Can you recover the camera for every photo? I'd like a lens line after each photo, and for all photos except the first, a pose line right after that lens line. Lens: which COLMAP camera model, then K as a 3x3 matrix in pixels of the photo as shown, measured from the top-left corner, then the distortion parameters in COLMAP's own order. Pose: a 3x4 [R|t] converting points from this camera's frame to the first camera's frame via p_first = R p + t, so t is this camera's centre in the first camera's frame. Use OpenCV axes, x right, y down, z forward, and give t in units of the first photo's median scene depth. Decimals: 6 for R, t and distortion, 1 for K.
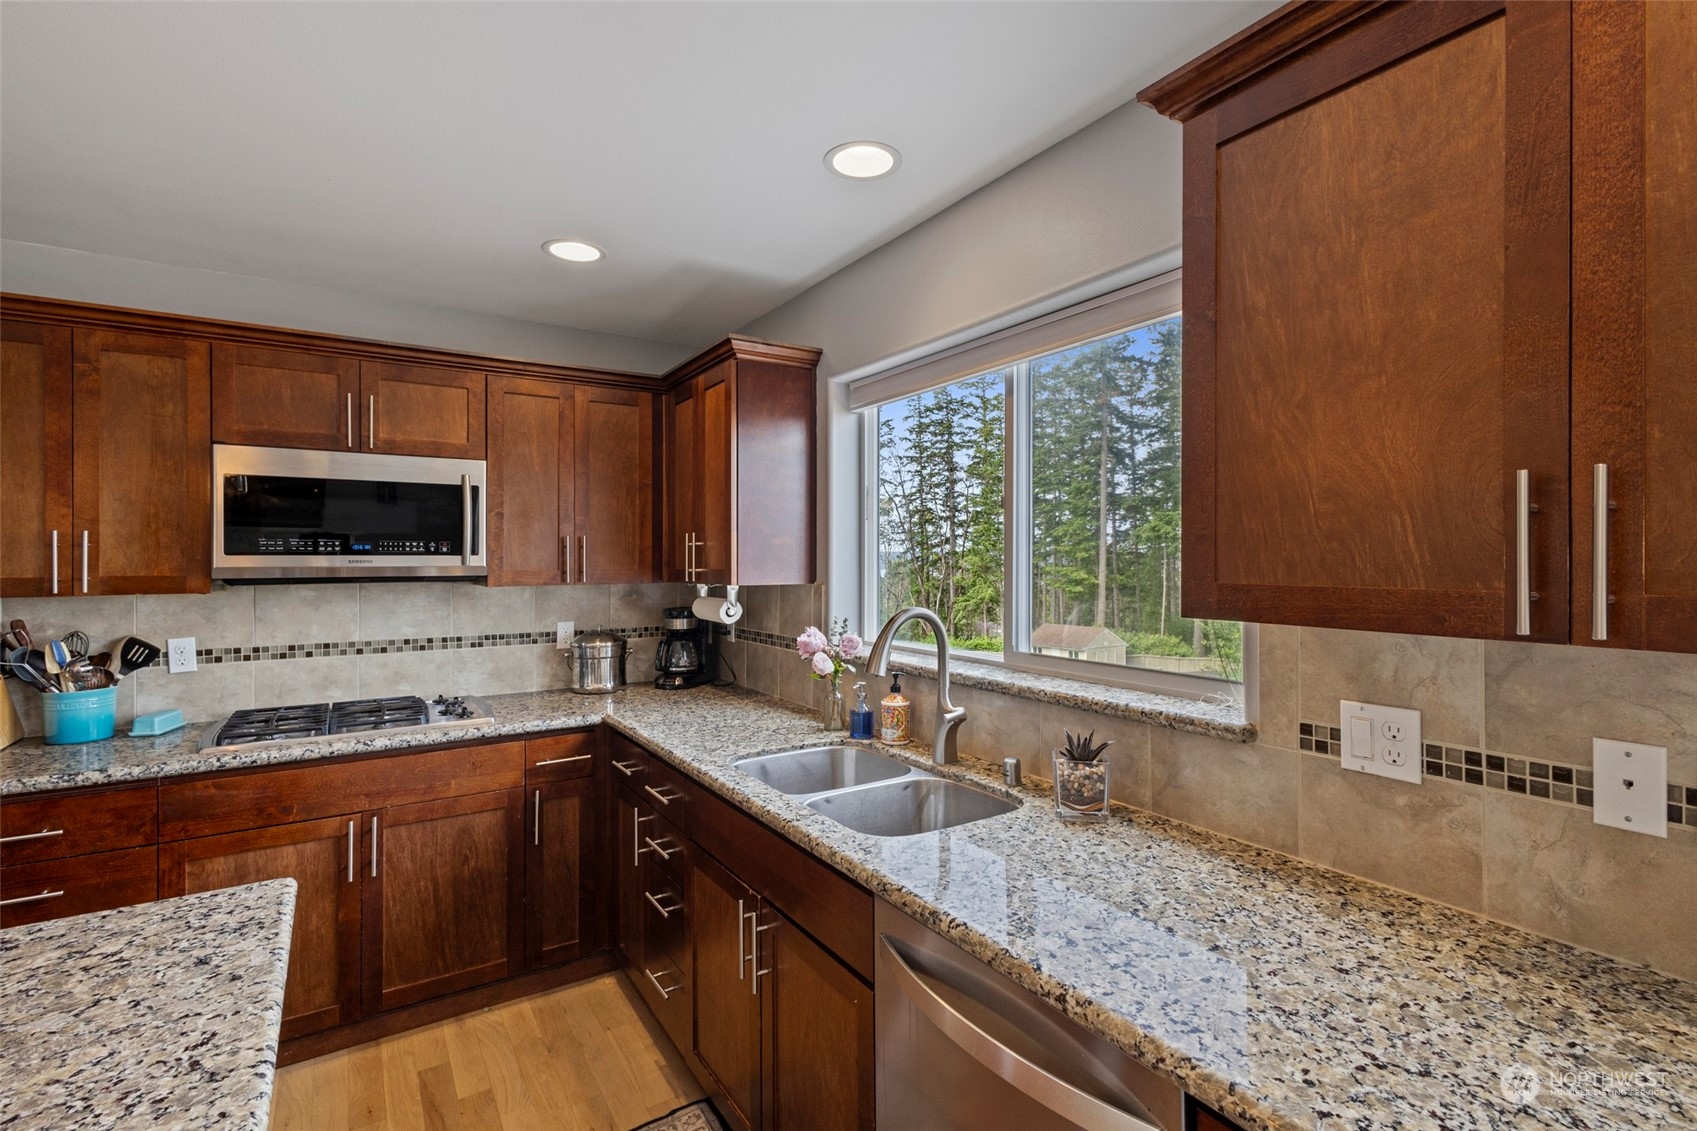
lens RADIAL K [[785.4, 0, 852.2], [0, 785.4, 567.1], [0, 0, 1]] dist [0.026451, -0.007940]
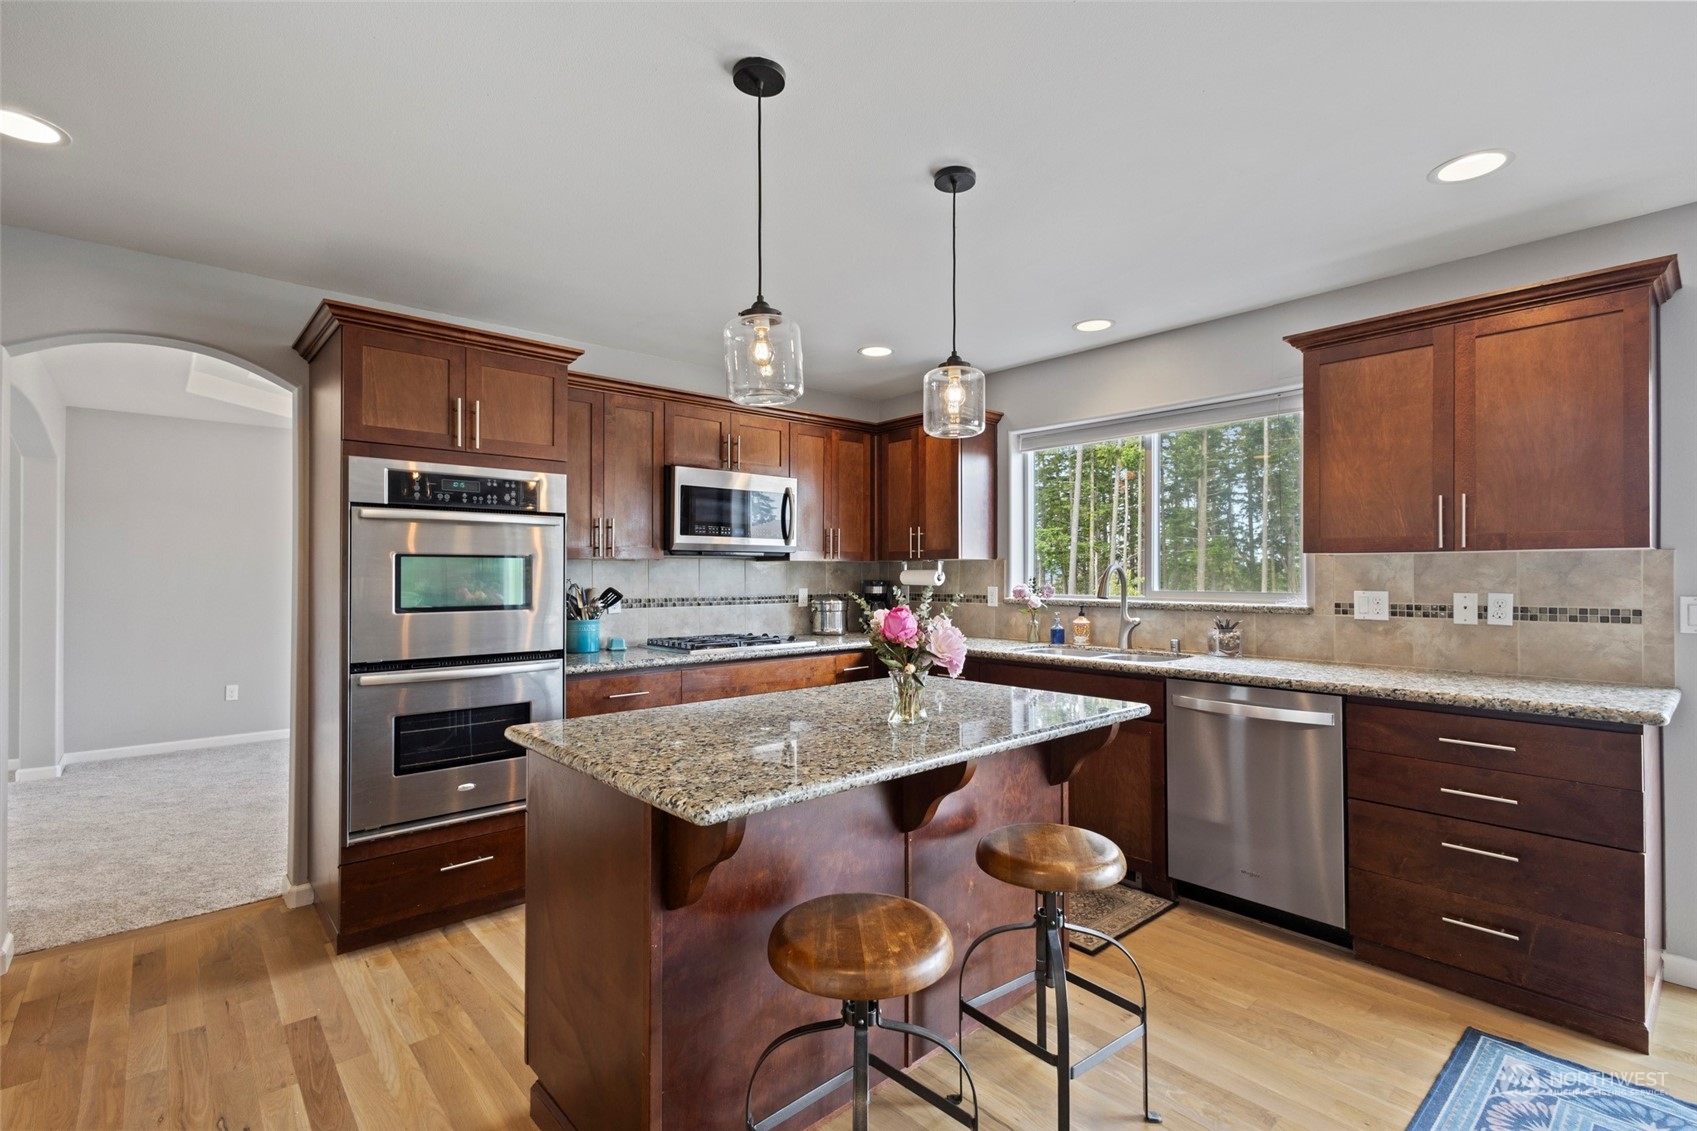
lens RADIAL K [[778.8, 0, 856.8], [0, 778.8, 578.1], [0, 0, 1]] dist [0.038555, -0.006891]
pose [[0.987553, 0.001368, 0.157282, -0.680502], [-0.000808, 0.999993, -0.003621, 0.077130], [-0.157286, 0.003449, 0.987547, -0.611828]]
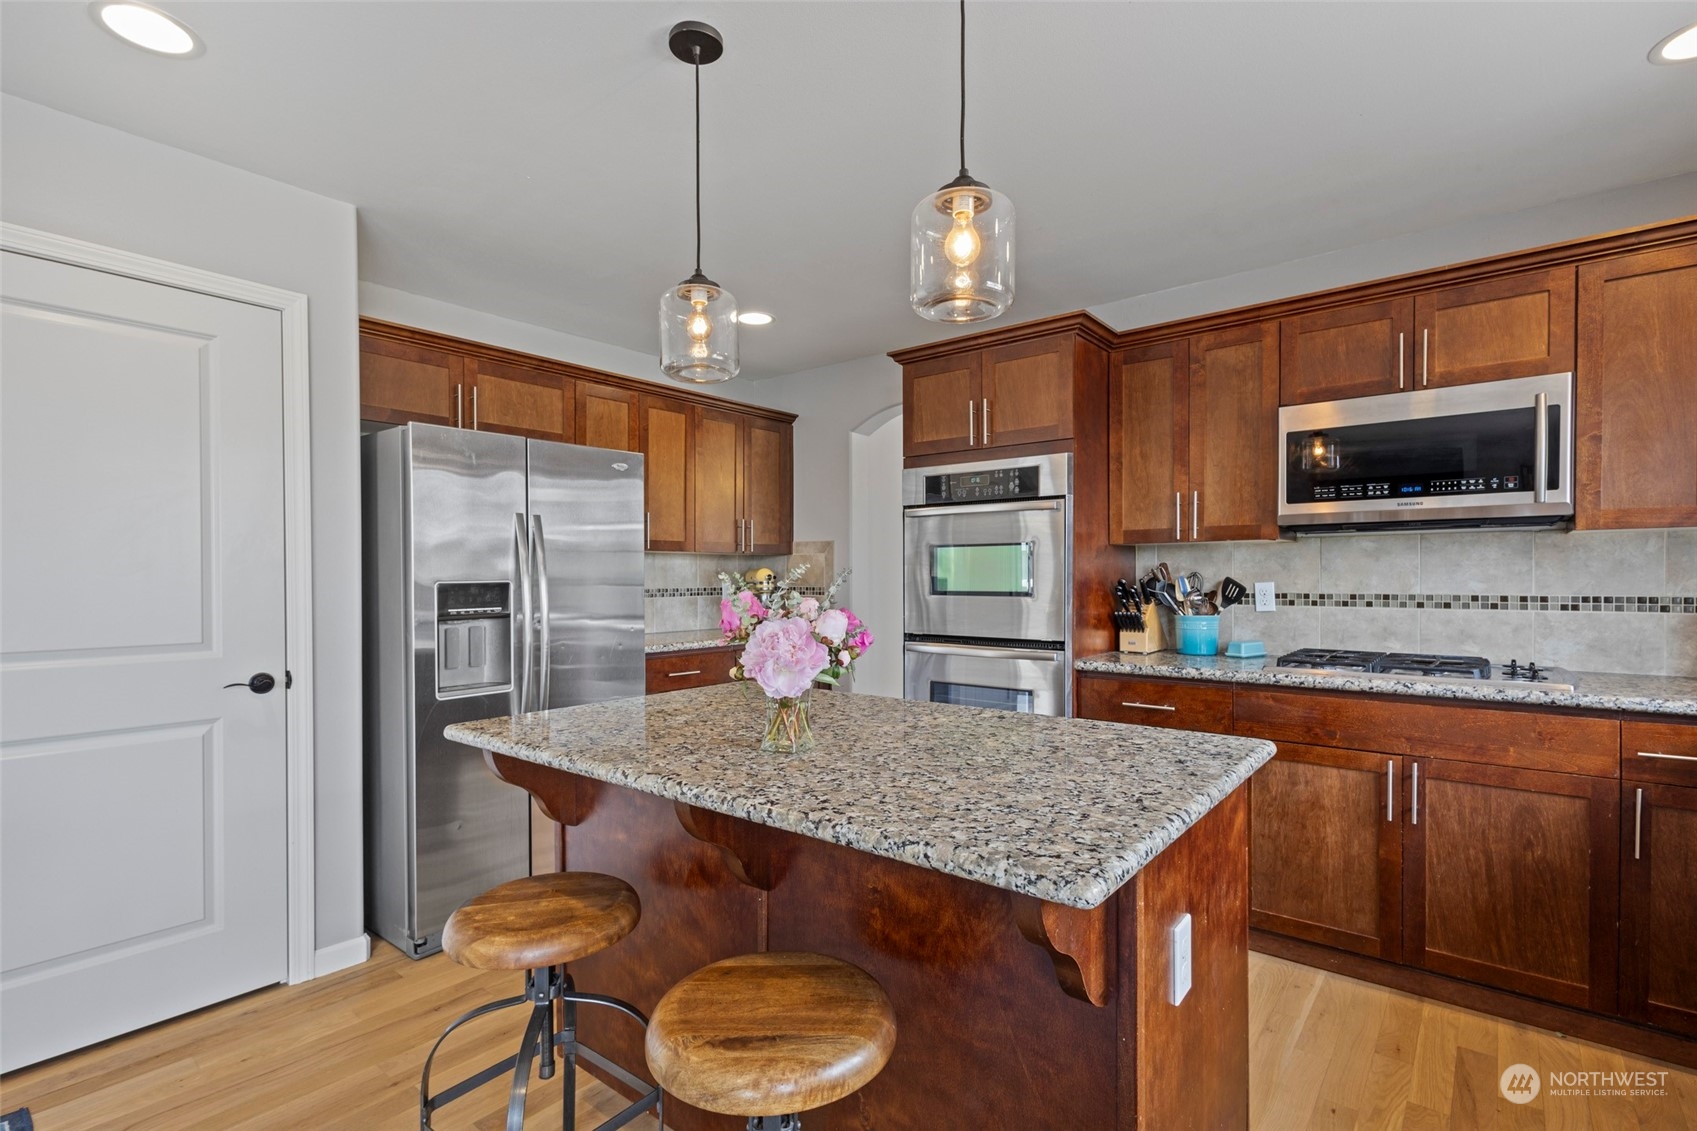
lens RADIAL K [[785.4, 0, 852.2], [0, 785.4, 567.1], [0, 0, 1]] dist [0.026451, -0.007940]
pose [[0.330172, 0.005364, -0.943906, 0.075361], [-0.001824, 0.999986, 0.005045, 0.070499], [0.943919, 0.000056, 0.330177, 0.037874]]
